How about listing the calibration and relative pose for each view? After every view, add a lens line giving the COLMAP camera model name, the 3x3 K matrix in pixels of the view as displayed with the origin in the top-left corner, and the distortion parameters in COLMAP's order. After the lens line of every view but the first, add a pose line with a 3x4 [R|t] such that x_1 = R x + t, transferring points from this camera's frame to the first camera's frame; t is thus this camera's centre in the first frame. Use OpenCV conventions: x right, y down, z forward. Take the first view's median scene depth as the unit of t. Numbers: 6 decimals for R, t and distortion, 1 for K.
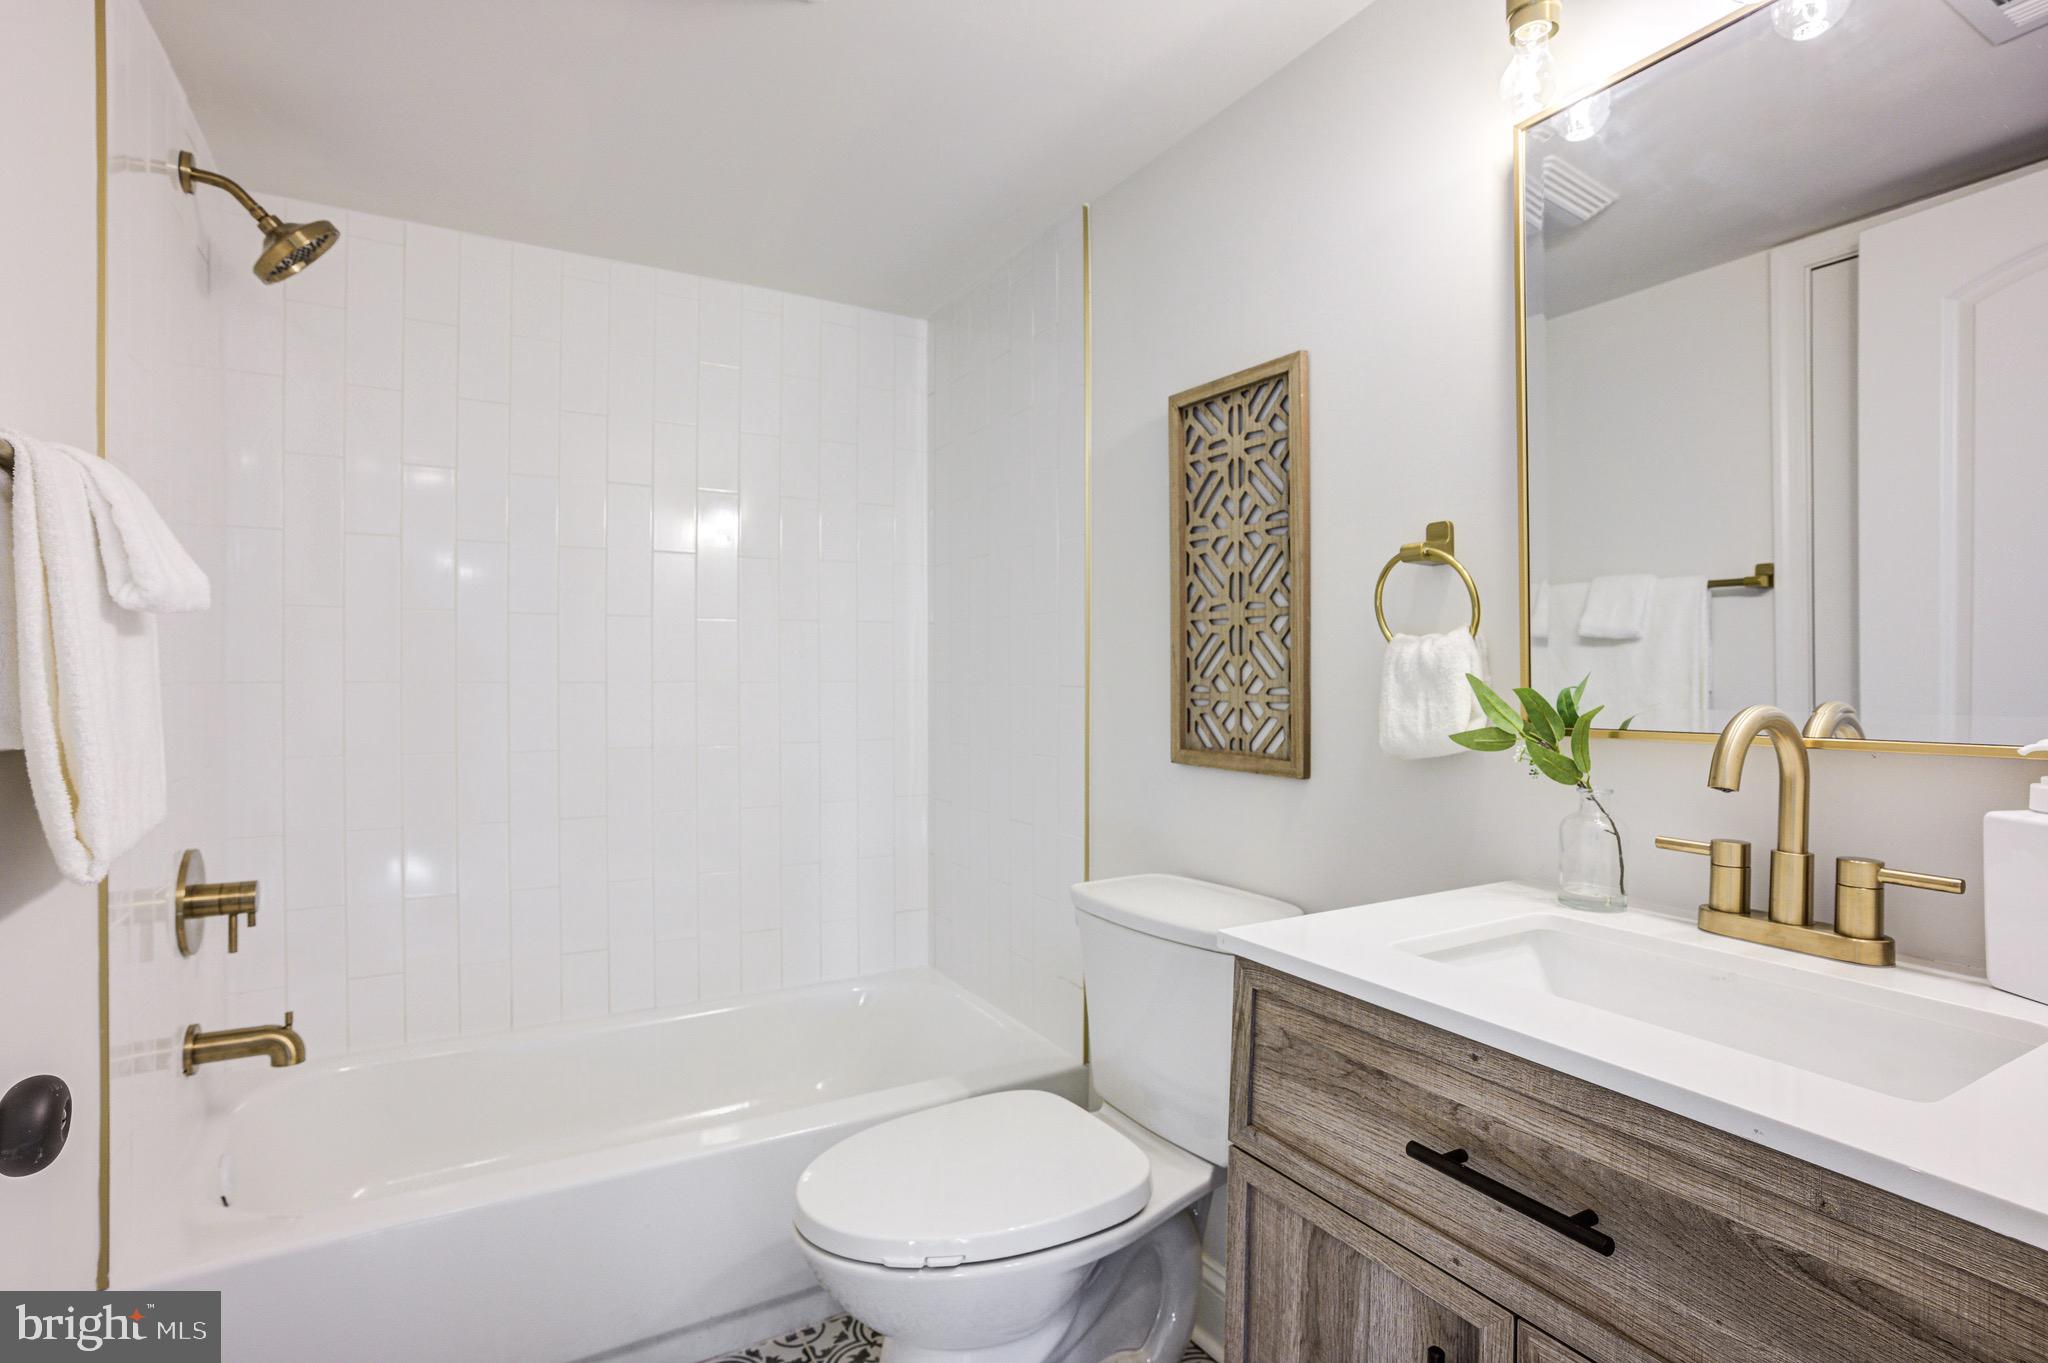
lens RADIAL K [[980.1, 0, 1020.3], [0, 980.1, 680.2], [0, 0, 1]] dist [-0.042014, 0.012954]
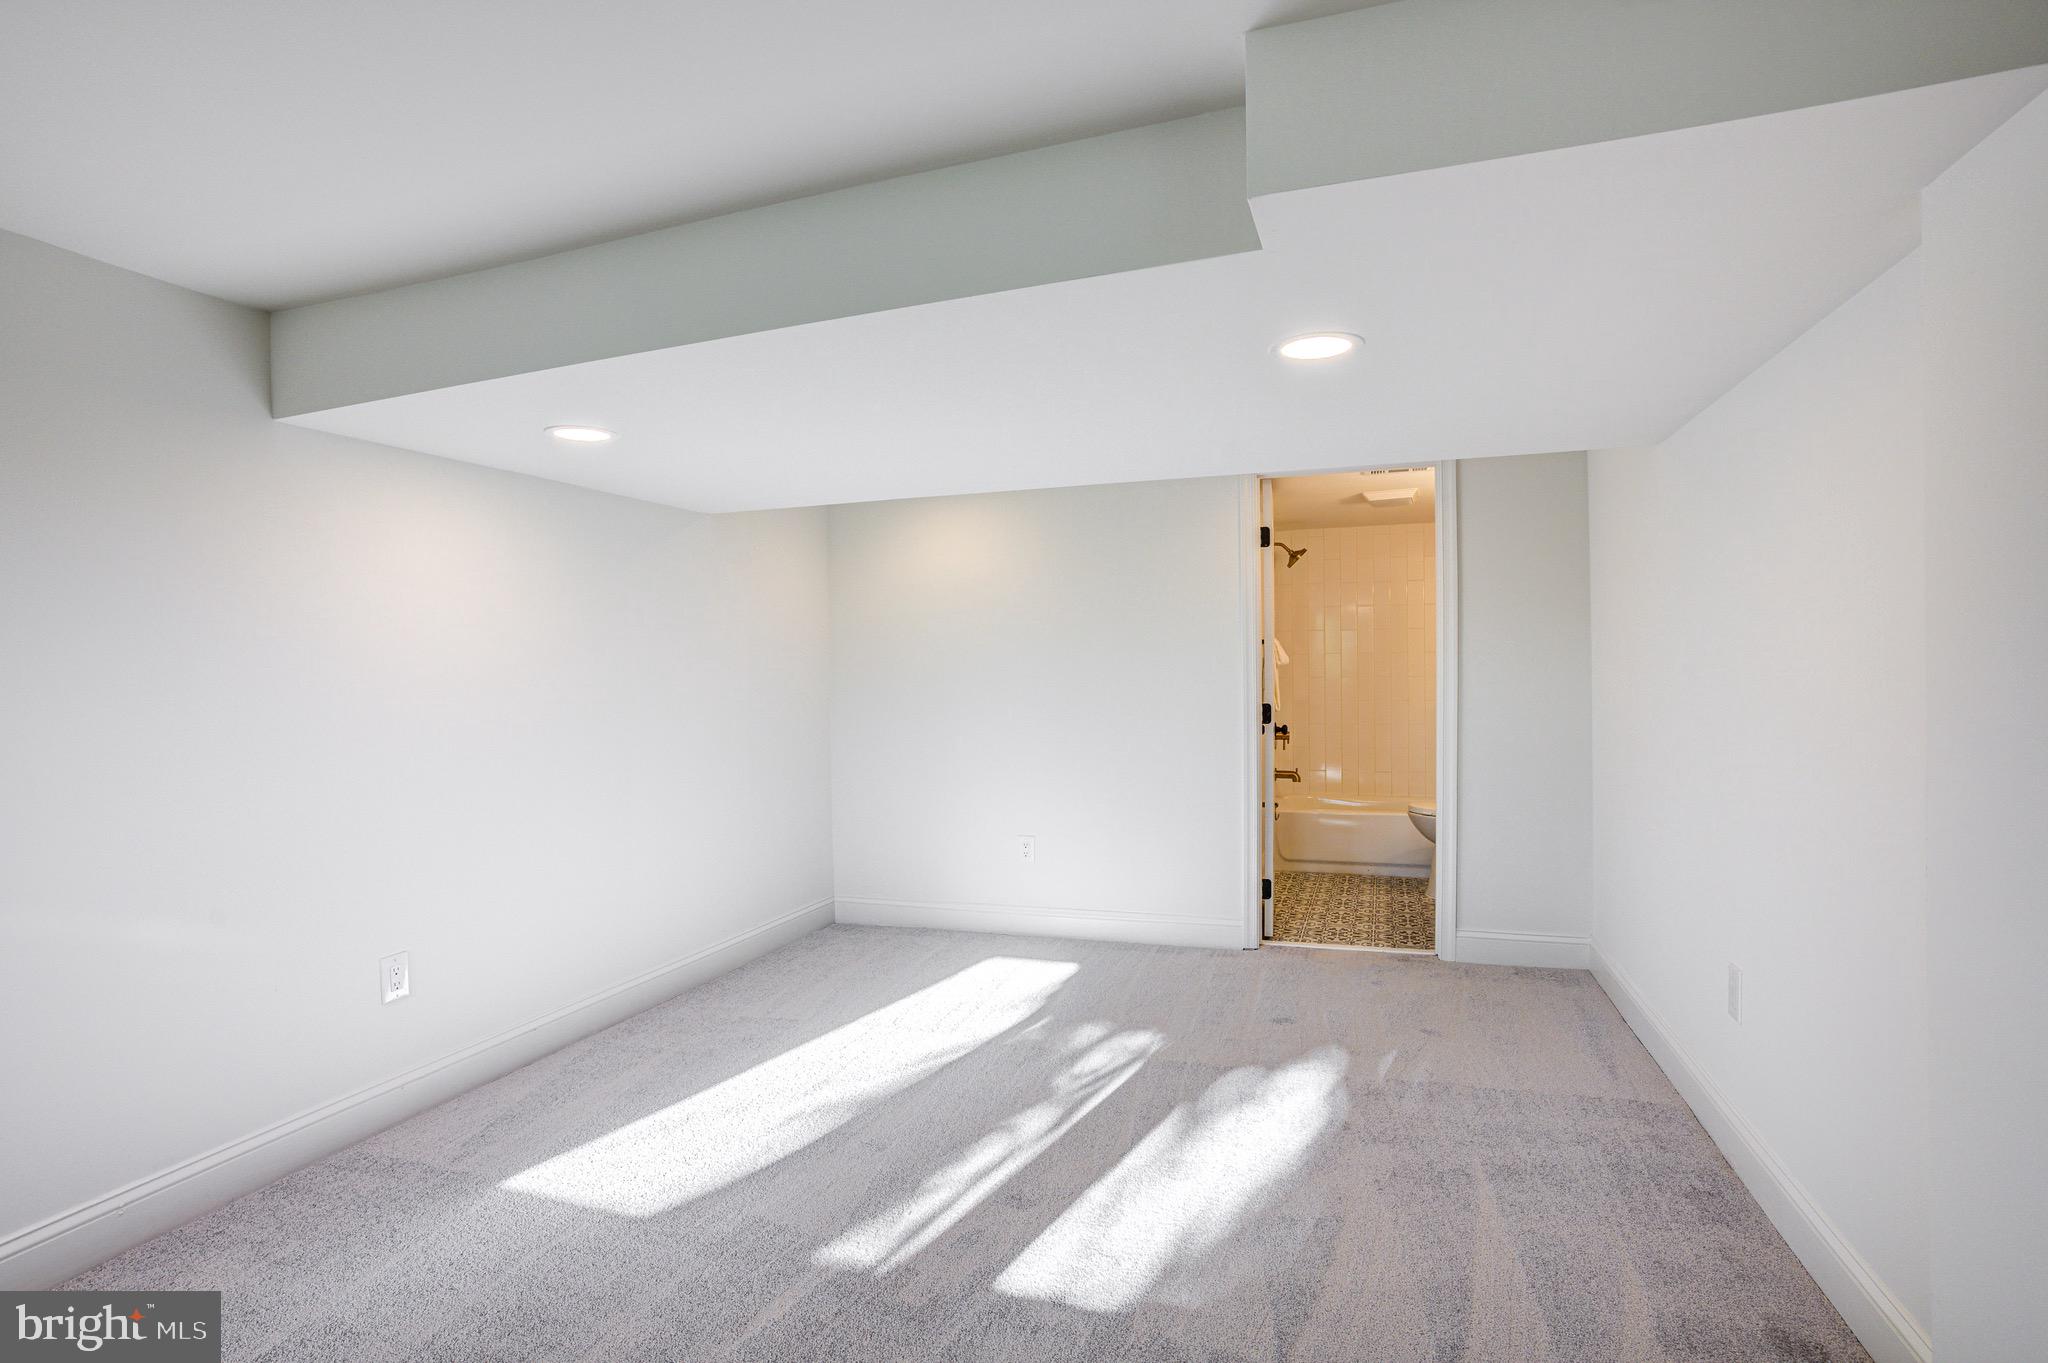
lens RADIAL K [[980.1, 0, 1024.8], [0, 980.1, 678.2], [0, 0, 1]] dist [-0.042014, 0.012954]
pose [[0.644805, -0.007735, -0.764308, 1.470625], [0.019380, 0.999793, 0.006231, -0.040390], [0.764101, -0.018830, 0.644821, -2.281556]]
